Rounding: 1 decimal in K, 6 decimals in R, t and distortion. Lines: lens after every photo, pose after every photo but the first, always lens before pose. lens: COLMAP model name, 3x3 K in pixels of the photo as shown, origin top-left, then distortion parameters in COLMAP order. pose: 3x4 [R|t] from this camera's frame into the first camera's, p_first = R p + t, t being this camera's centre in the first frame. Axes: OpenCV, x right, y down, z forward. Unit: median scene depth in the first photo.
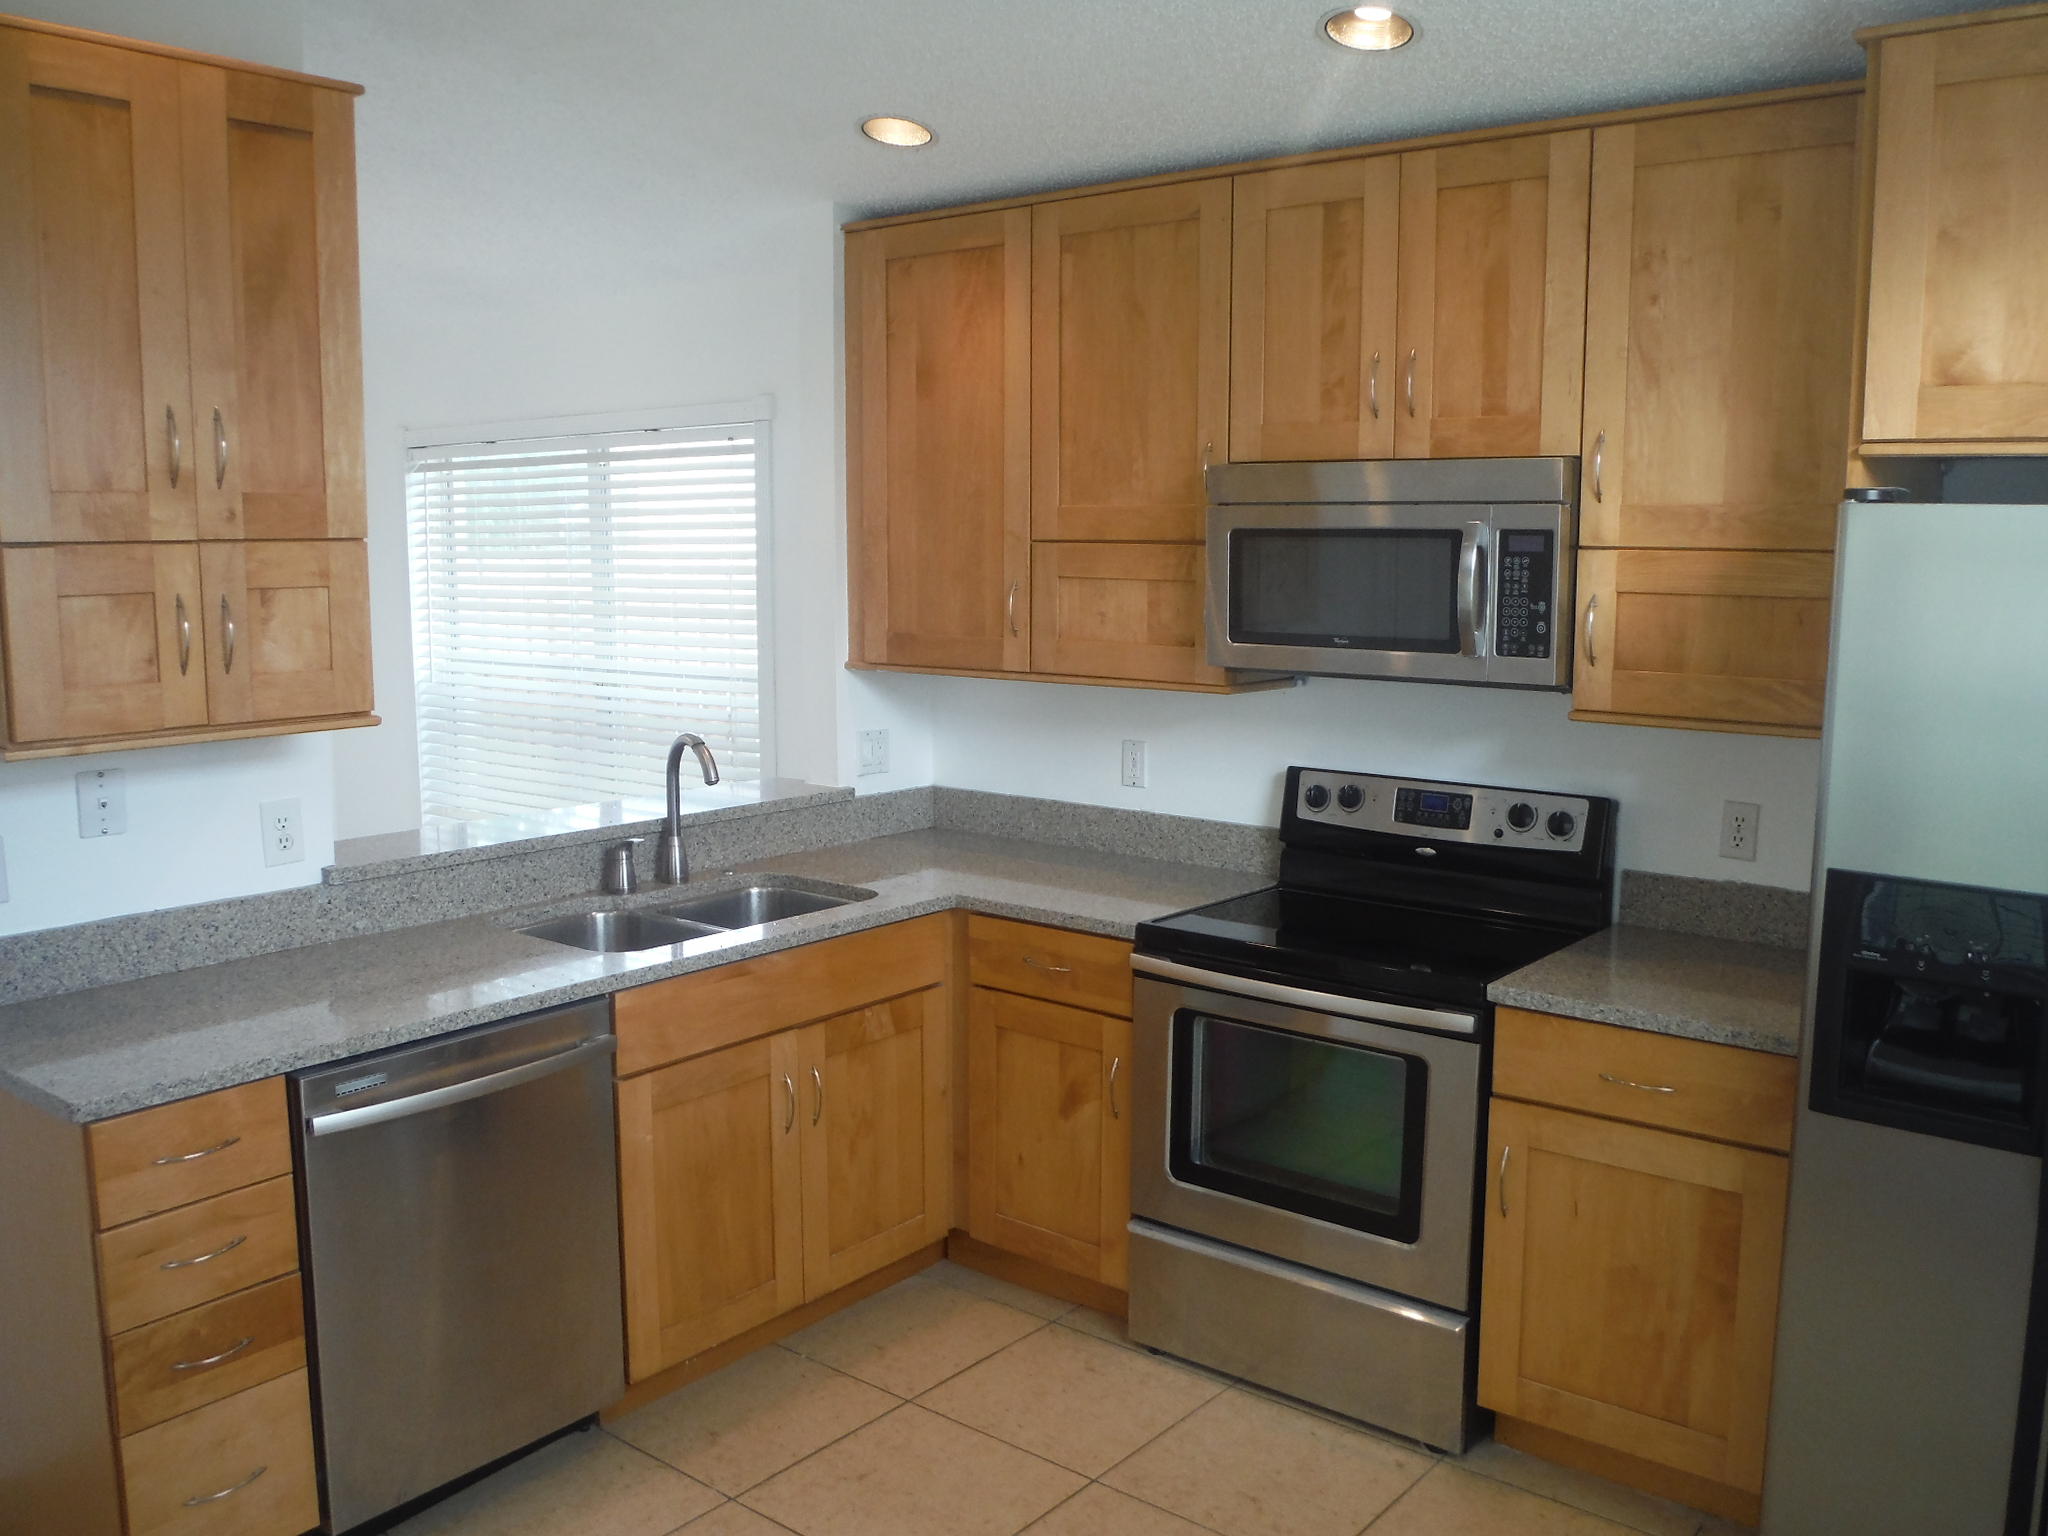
lens RADIAL K [[1712.3, 0, 1024.0], [0, 1712.3, 768.0], [0, 0, 1]] dist [-0.091198, 0.031739]
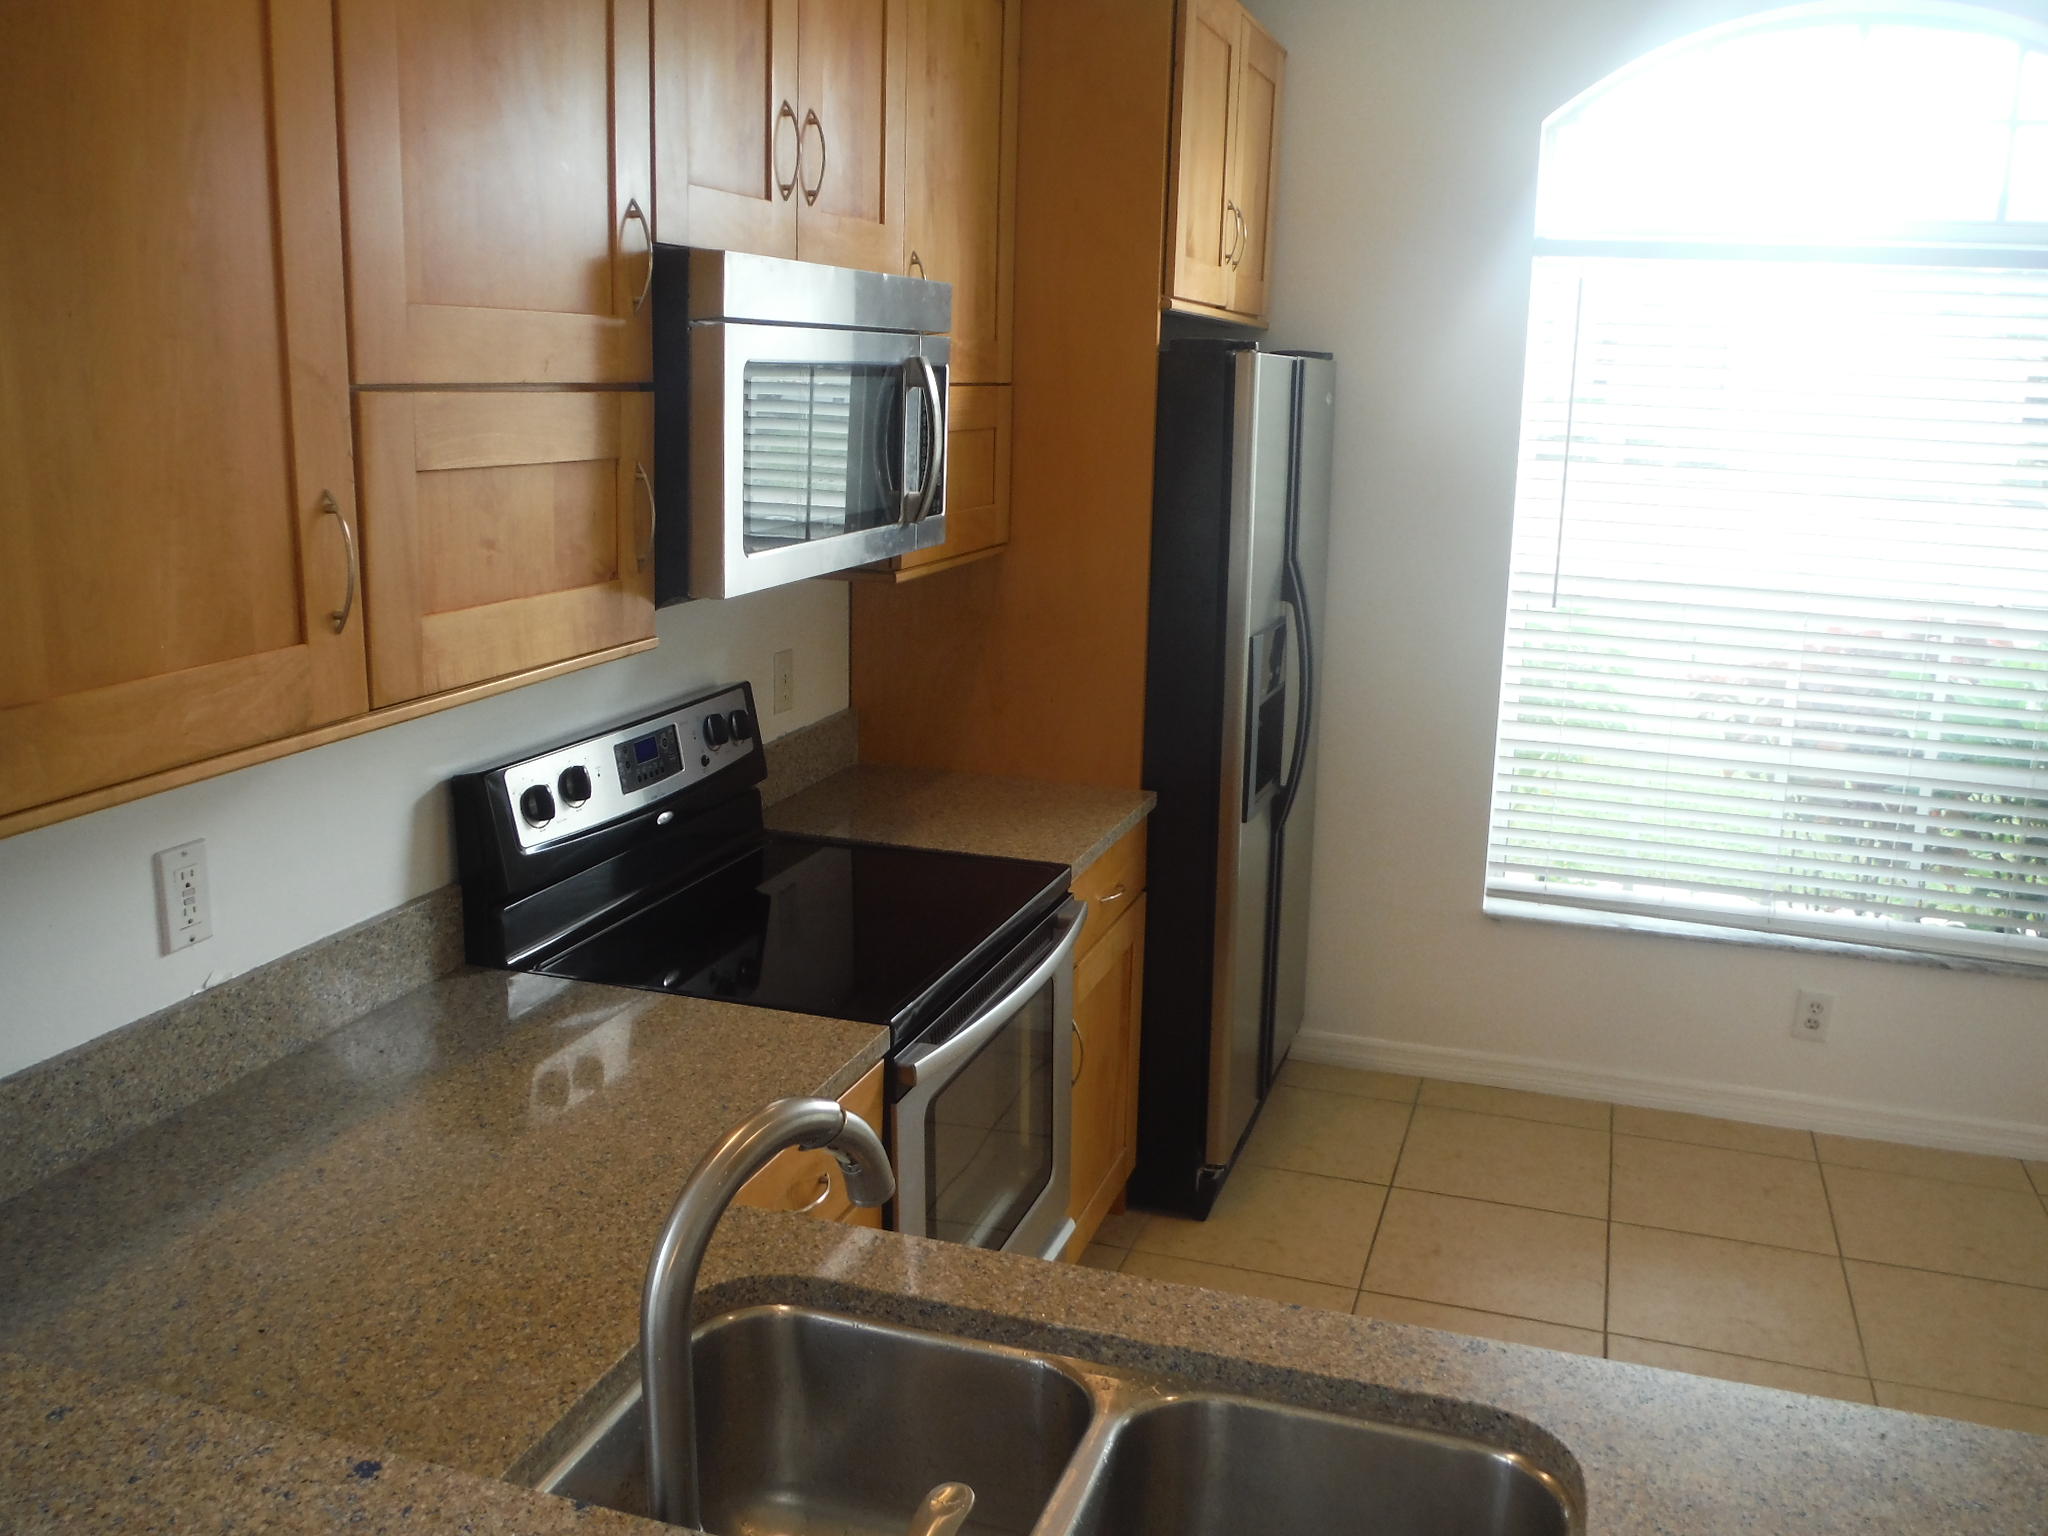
lens RADIAL K [[1712.3, 0, 1024.0], [0, 1712.3, 768.0], [0, 0, 1]] dist [-0.091198, 0.031739]
pose [[-0.354587, -0.221883, 0.908315, -0.522716], [0.104495, 0.955947, 0.274311, -0.170948], [-0.929166, 0.192181, -0.315780, 1.222422]]
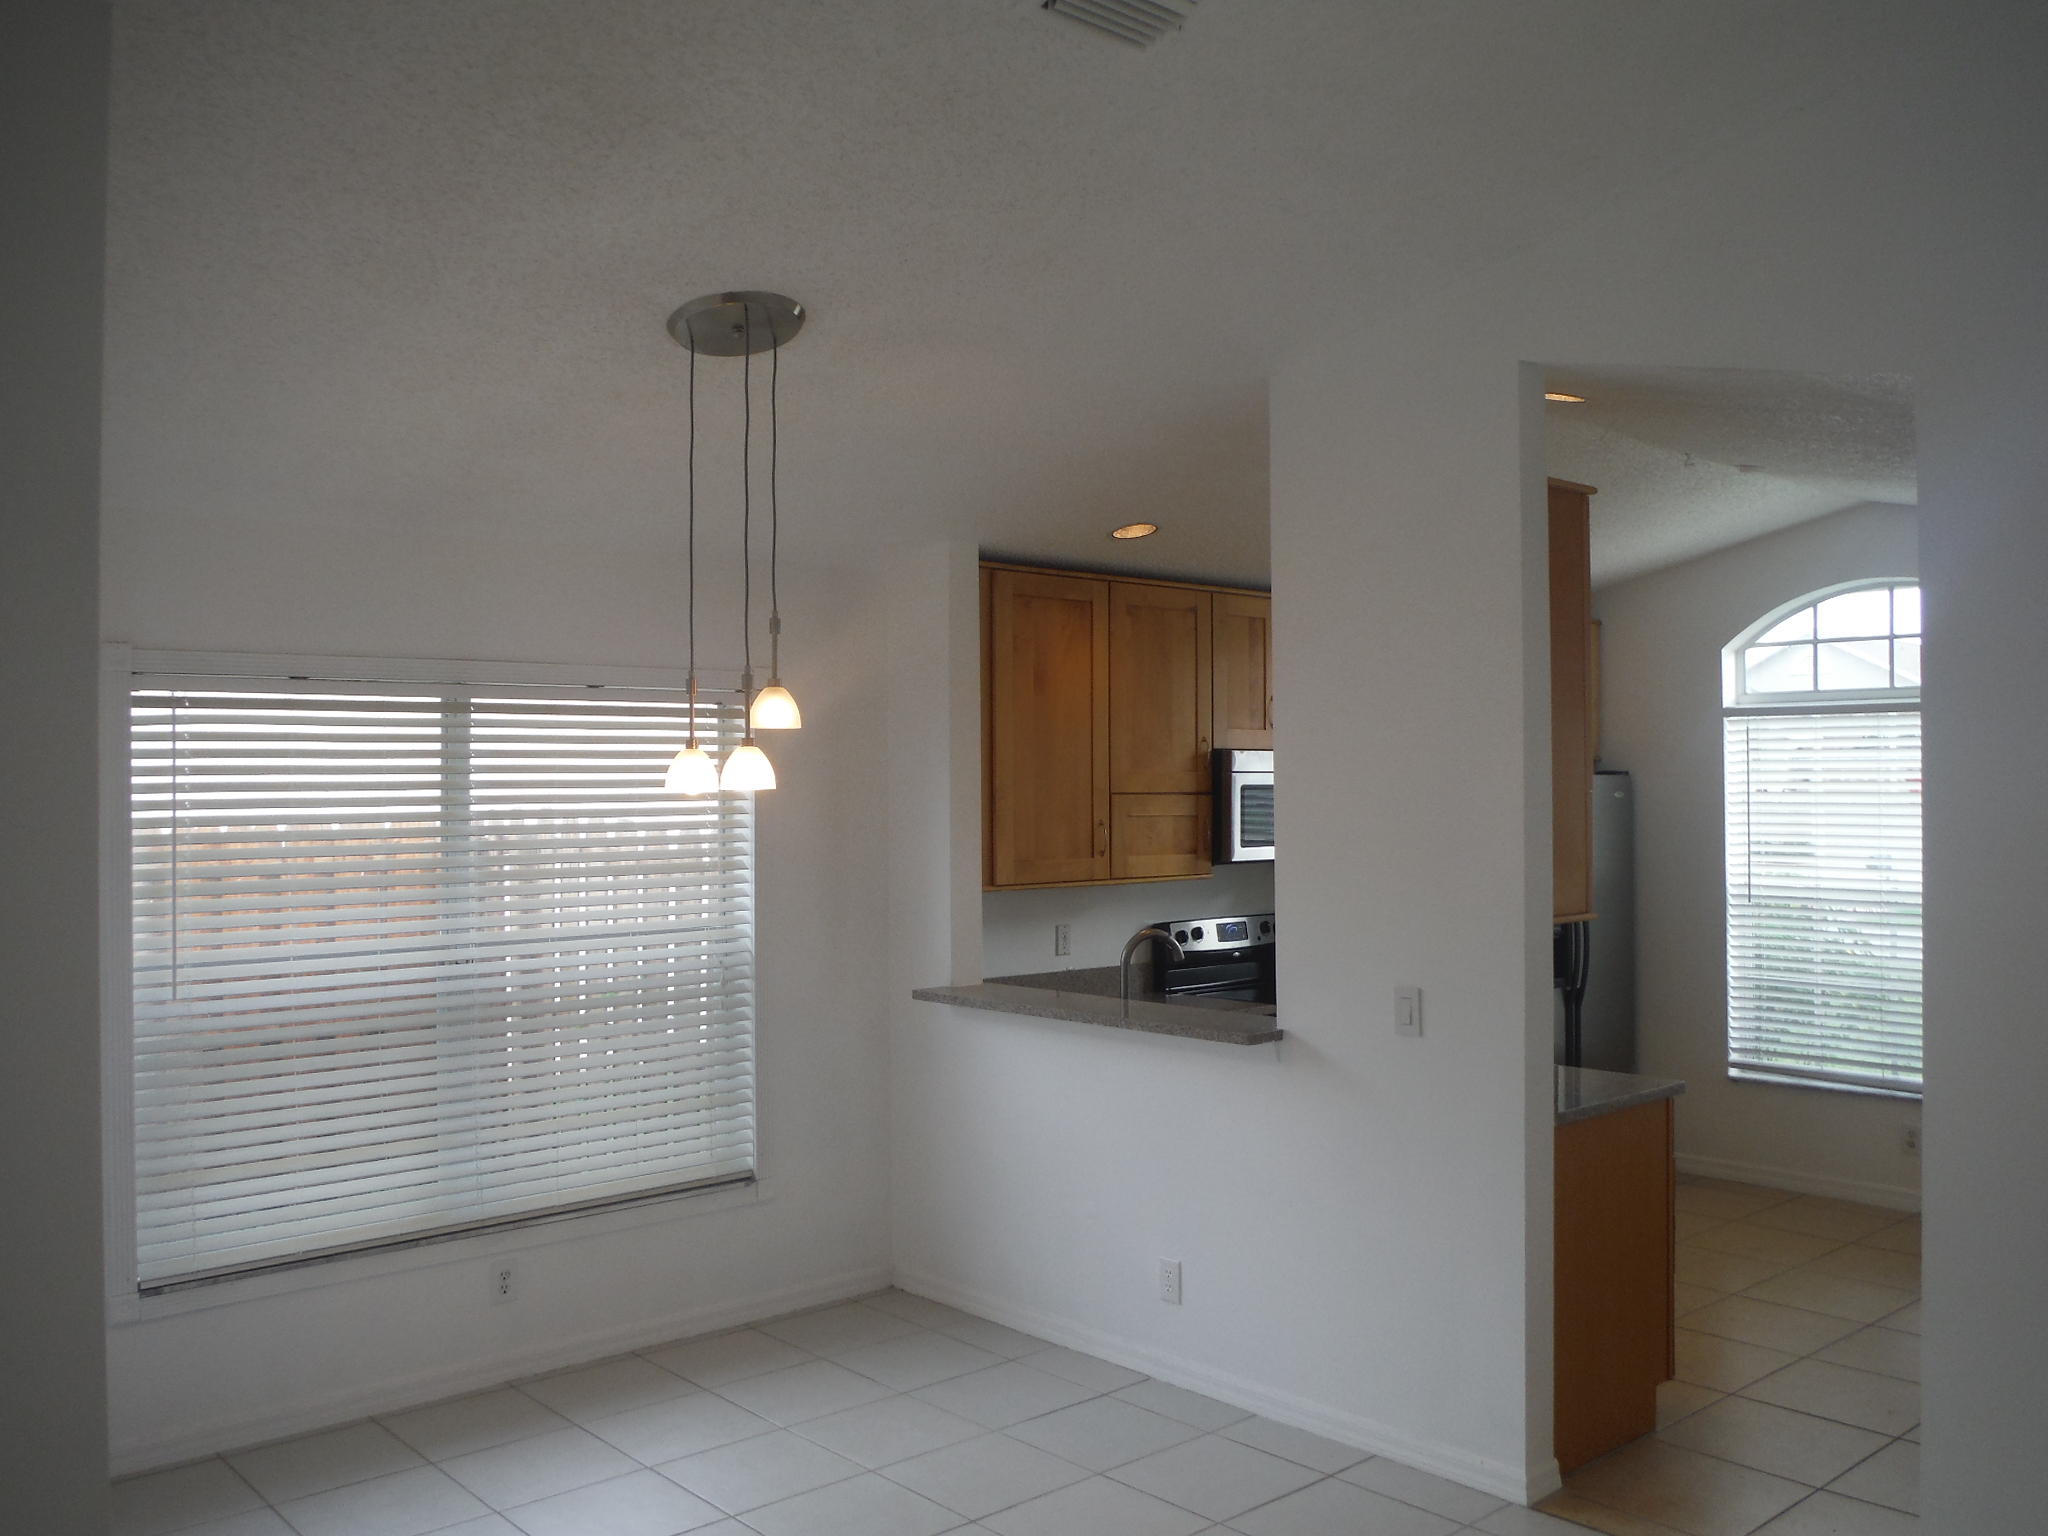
lens RADIAL K [[1778.2, 0, 1024.0], [0, 1778.2, 768.0], [0, 0, 1]] dist [-0.106934, -0.010734]
pose [[0.171509, 0.003930, 0.985175, -1.961085], [0.136035, 0.990319, -0.027633, -0.150087], [-0.975745, 0.138758, 0.169314, 0.982408]]
